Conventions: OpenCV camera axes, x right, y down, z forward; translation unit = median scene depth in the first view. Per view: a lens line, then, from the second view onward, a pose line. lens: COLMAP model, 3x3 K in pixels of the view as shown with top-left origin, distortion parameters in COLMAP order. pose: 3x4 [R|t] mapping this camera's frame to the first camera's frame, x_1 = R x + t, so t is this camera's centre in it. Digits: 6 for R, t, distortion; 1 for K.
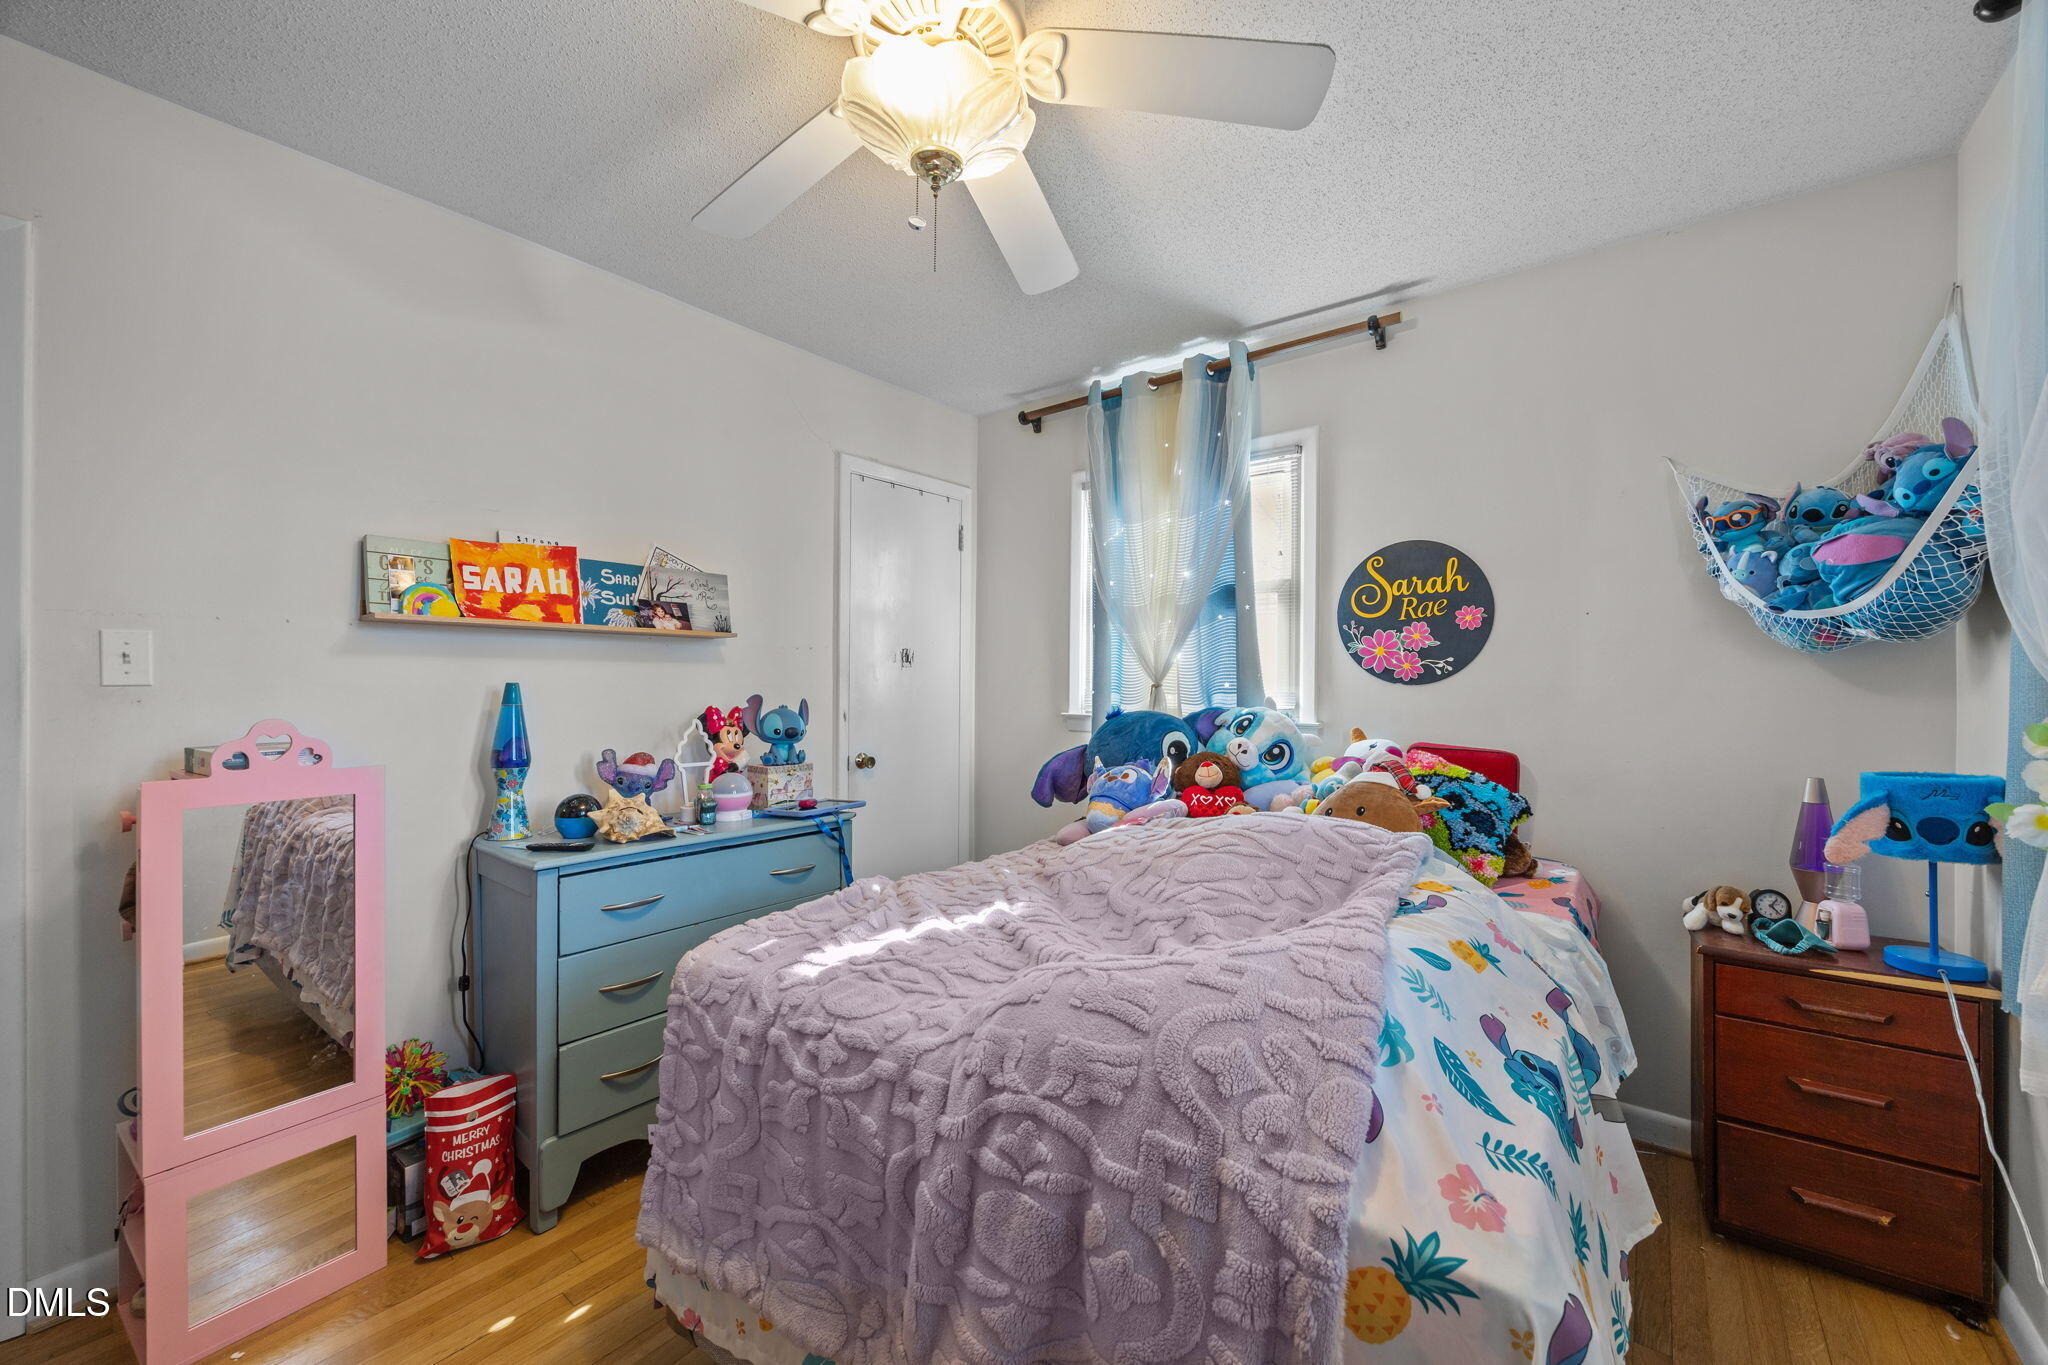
lens RADIAL K [[784.1, 0, 1024.6], [0, 784.1, 689.8], [0, 0, 1]] dist [-0.002698, 0.001196]
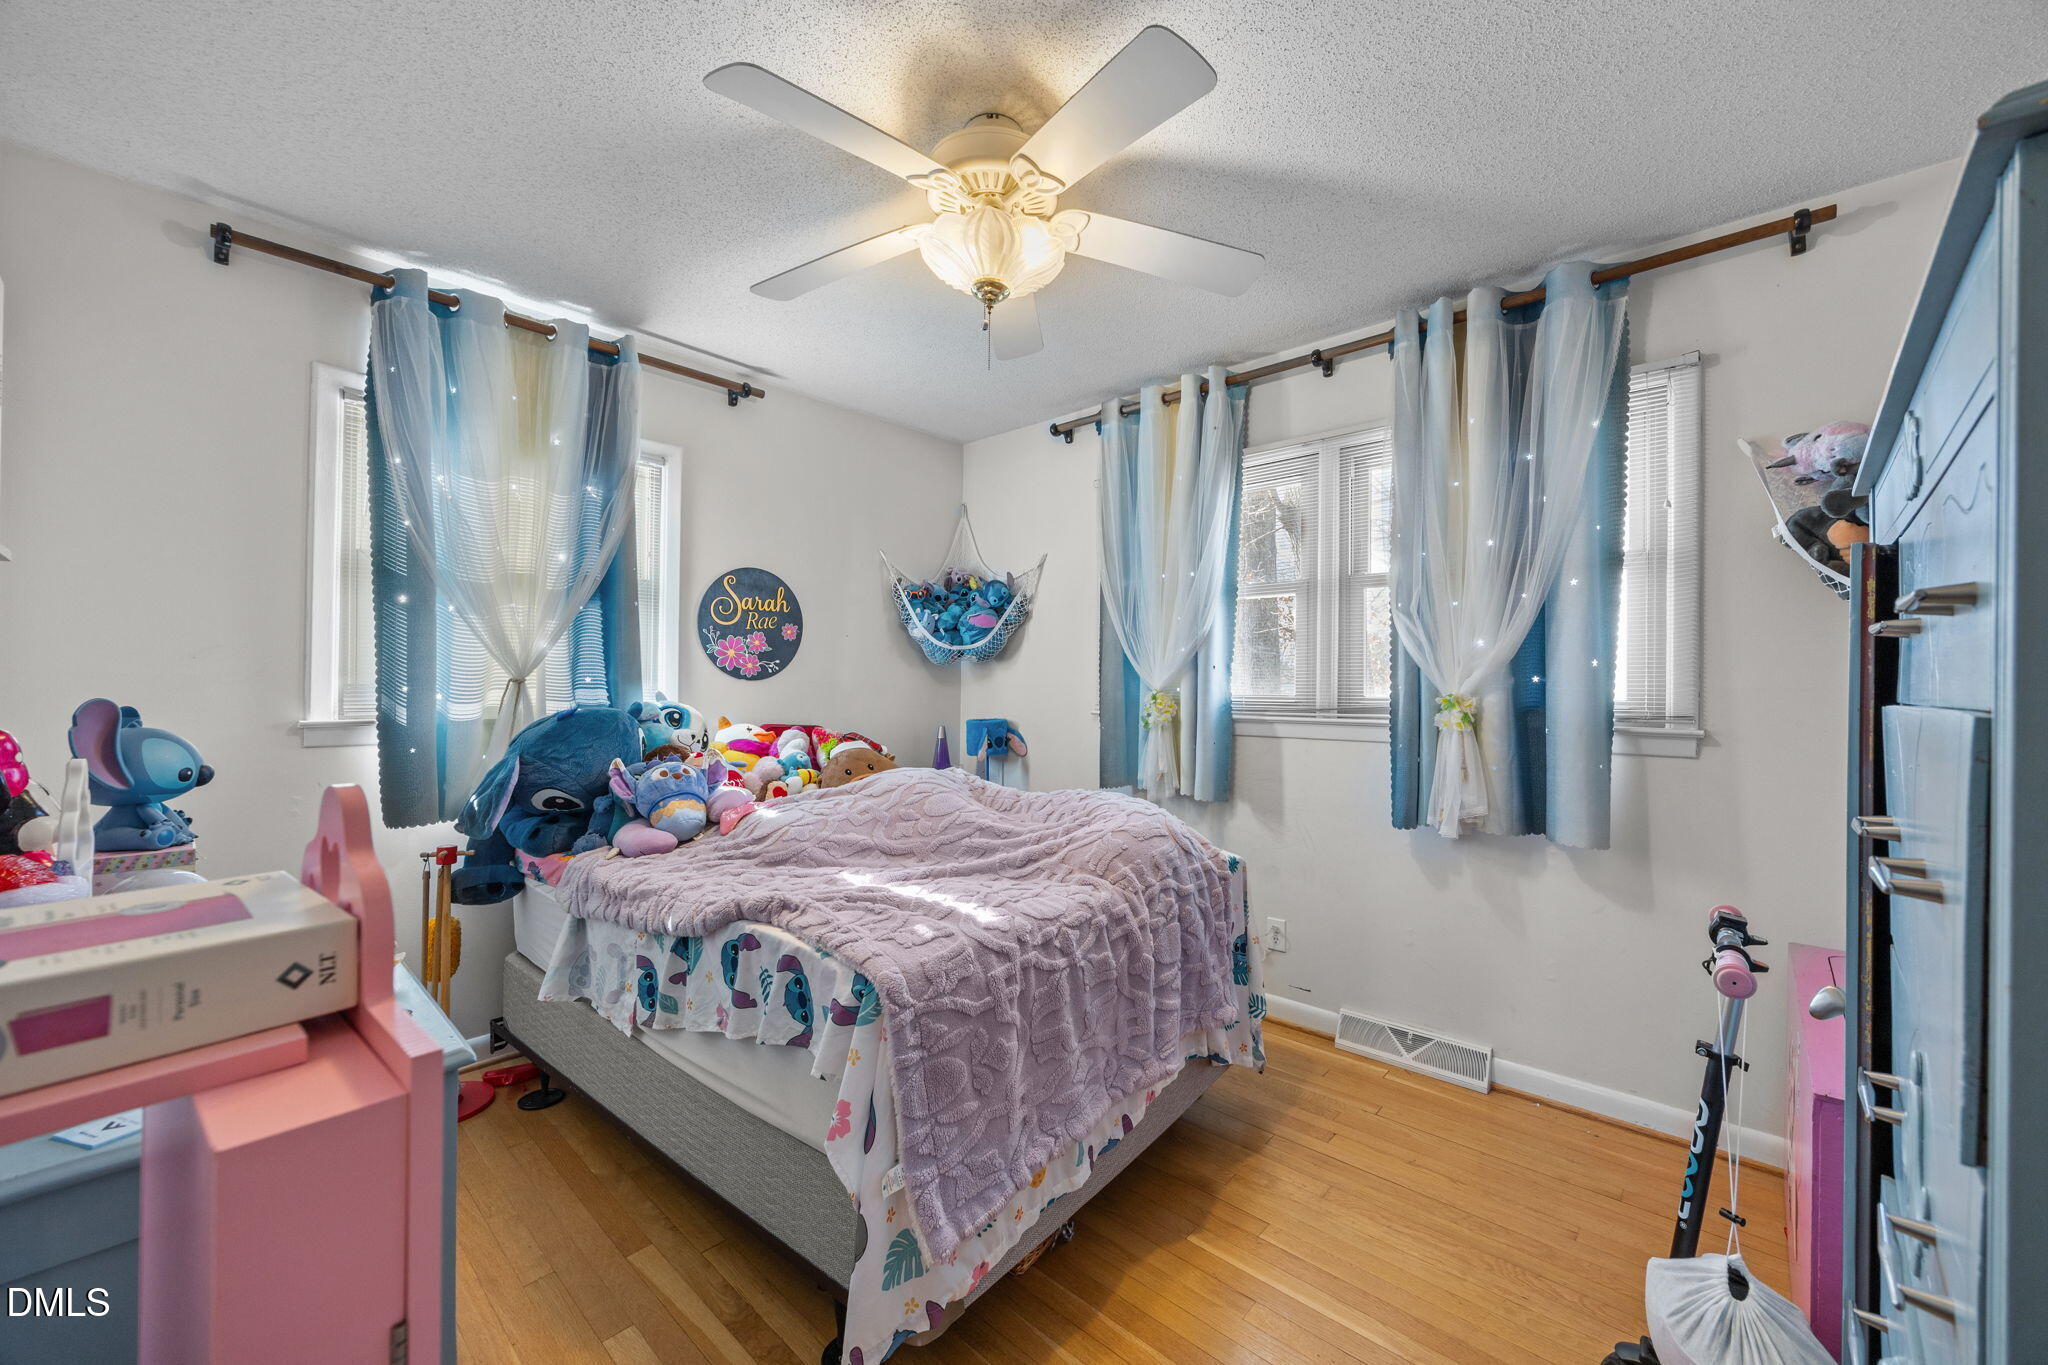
lens RADIAL K [[784.1, 0, 1026.0], [0, 784.1, 675.4], [0, 0, 1]] dist [-0.002698, 0.001196]
pose [[0.060982, 0.000734, 0.998139, -0.749847], [-0.000161, 1.000000, -0.000725, -0.013723], [-0.998139, -0.000116, 0.060982, 0.474275]]
